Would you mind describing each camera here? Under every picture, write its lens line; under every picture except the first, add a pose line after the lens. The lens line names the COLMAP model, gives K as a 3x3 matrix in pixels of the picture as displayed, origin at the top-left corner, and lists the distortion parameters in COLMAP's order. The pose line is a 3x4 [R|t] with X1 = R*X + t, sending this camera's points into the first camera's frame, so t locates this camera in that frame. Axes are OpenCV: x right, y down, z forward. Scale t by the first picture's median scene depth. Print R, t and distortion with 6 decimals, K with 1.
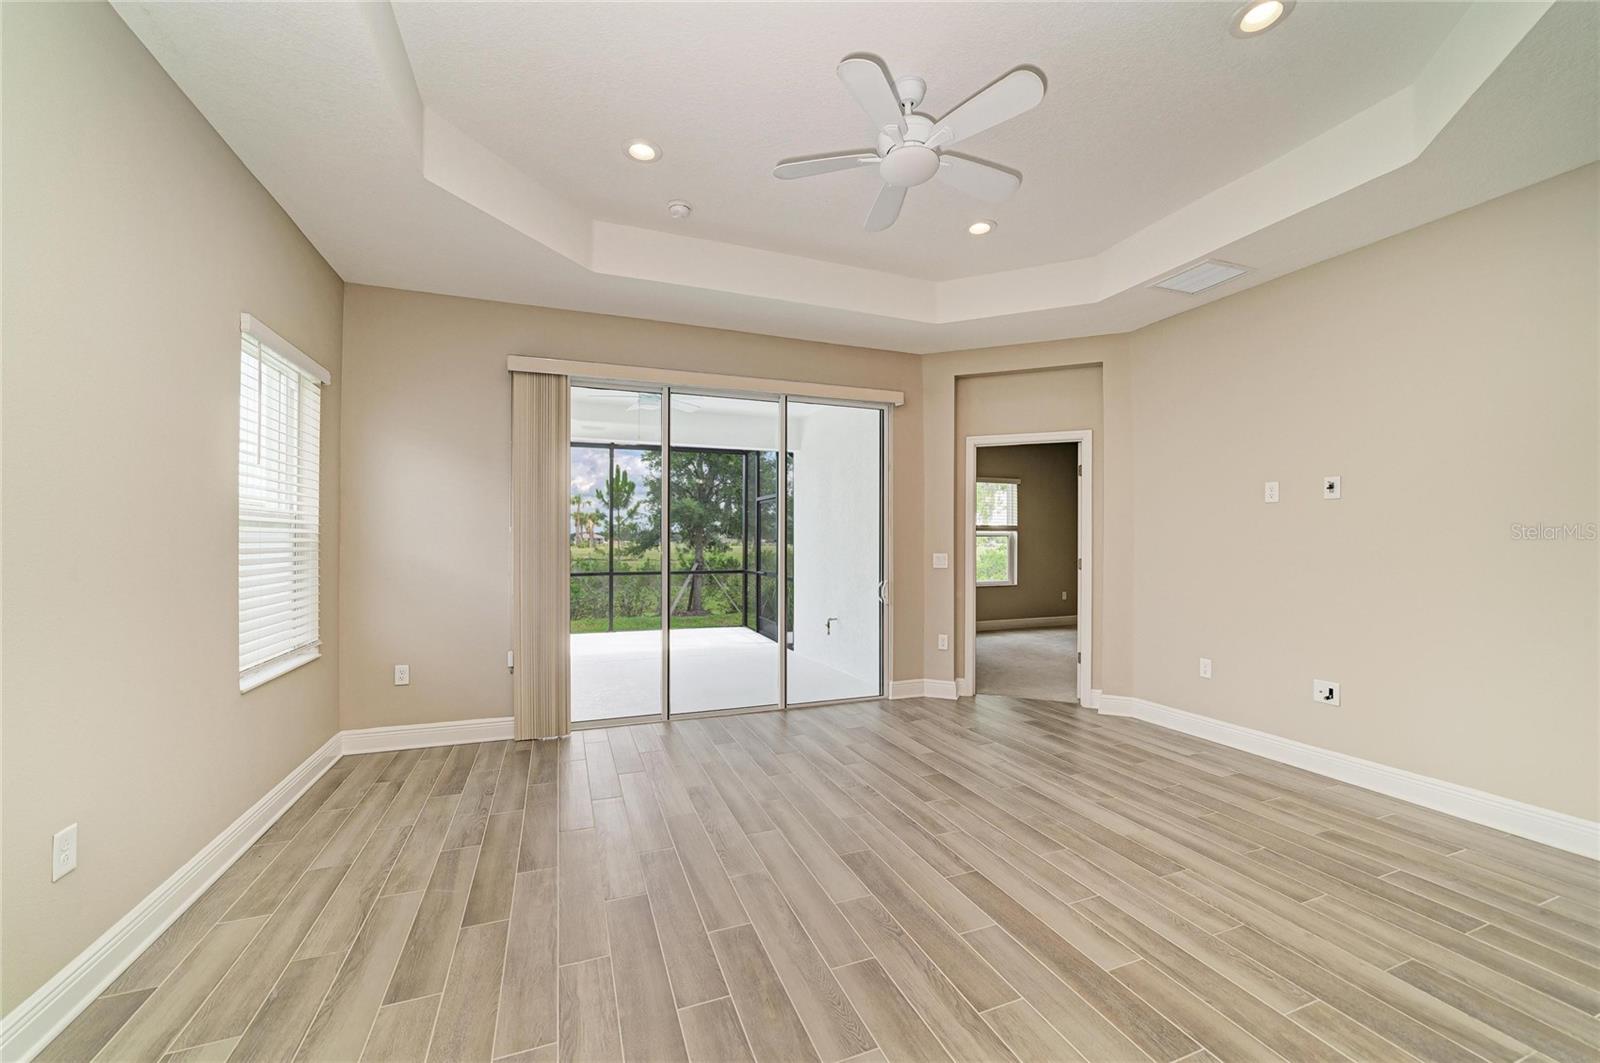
lens RADIAL K [[621.3, 0, 805.6], [0, 621.3, 538.9], [0, 0, 1]] dist [-0.022509, 0.008018]
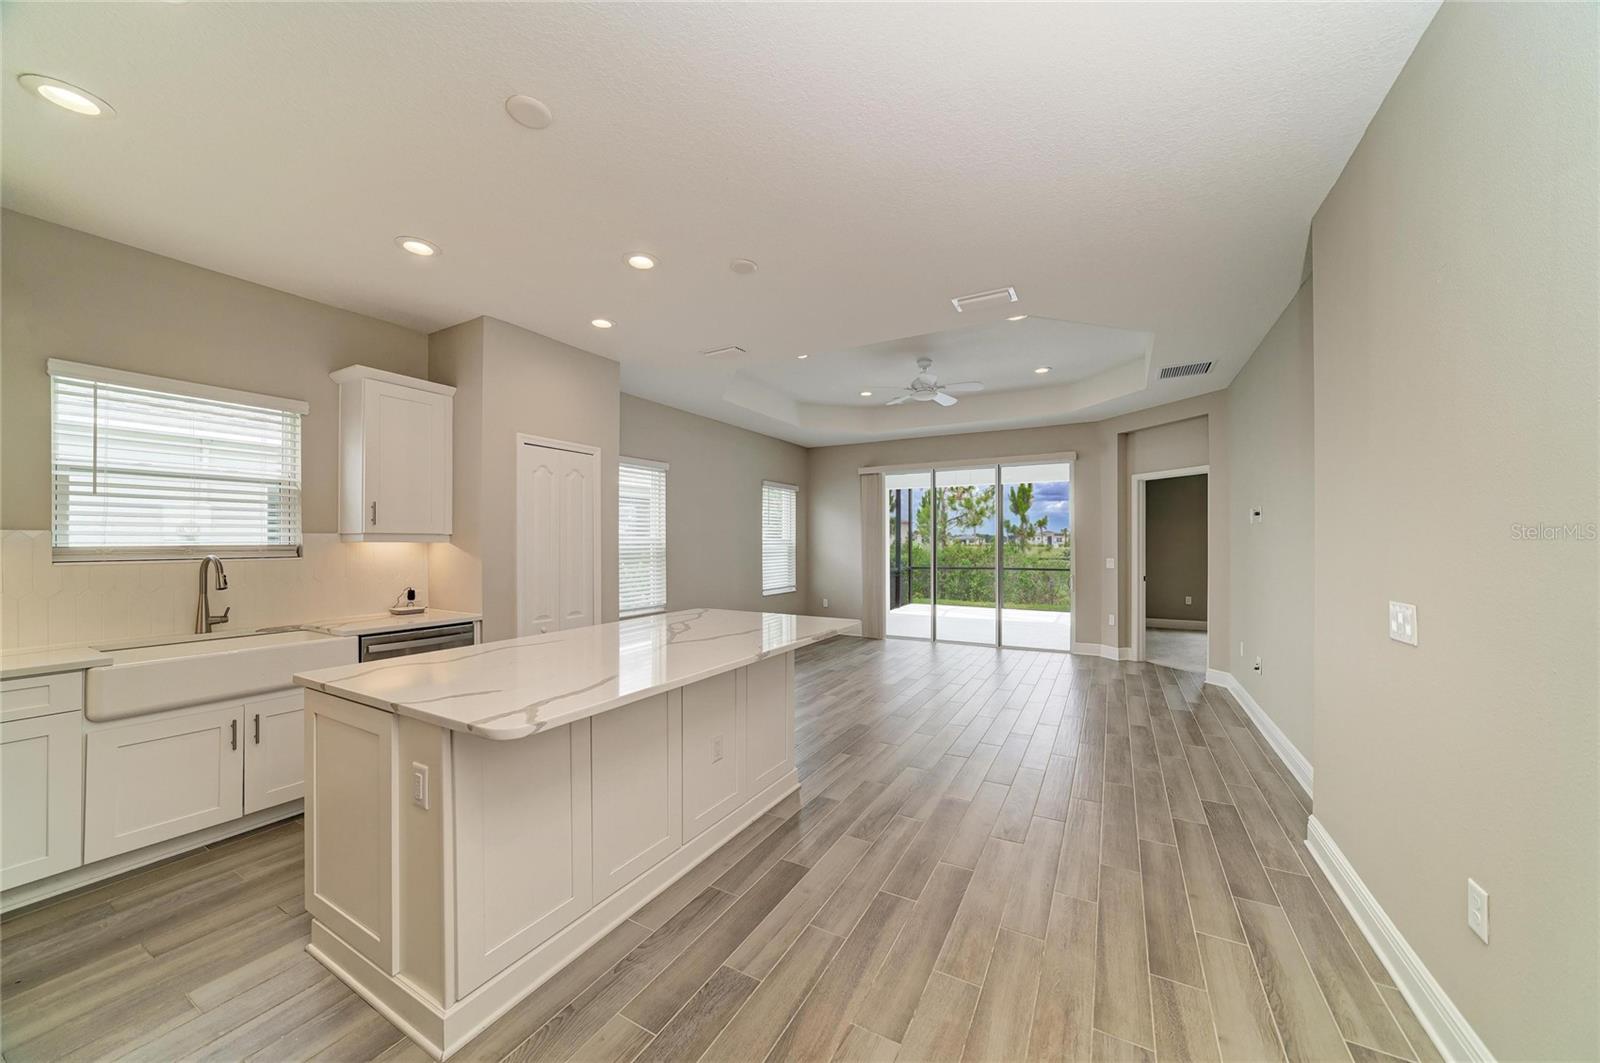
lens RADIAL K [[561.5, 0, 806.4], [0, 561.5, 536.0], [0, 0, 1]] dist [-0.014243, 0.000005]
pose [[0.637254, -0.011801, -0.770563, 0.997862], [0.006077, 0.999929, -0.010288, -0.024402], [0.770630, 0.001873, 0.637280, -0.475743]]
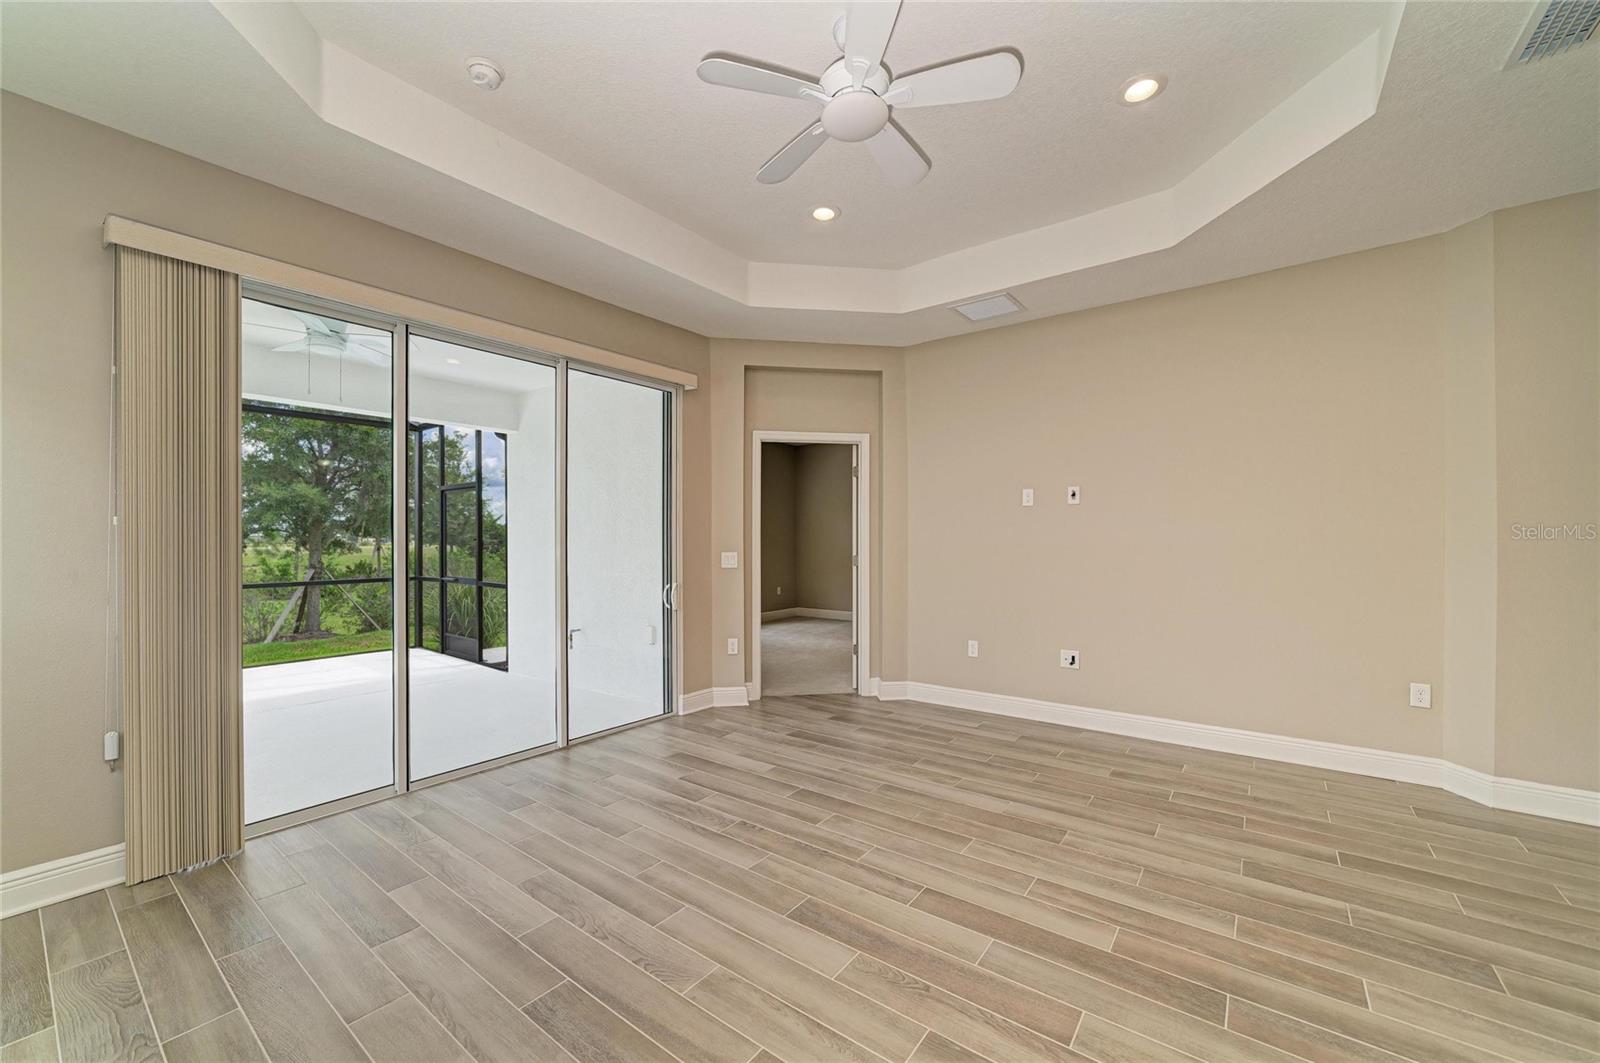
lens RADIAL K [[621.3, 0, 805.6], [0, 621.3, 538.9], [0, 0, 1]] dist [-0.022509, 0.008018]
pose [[0.852781, -0.001811, 0.522266, -0.229222], [0.000781, 0.999997, 0.002191, 0.001663], [-0.522268, -0.001461, 0.852780, 0.179920]]
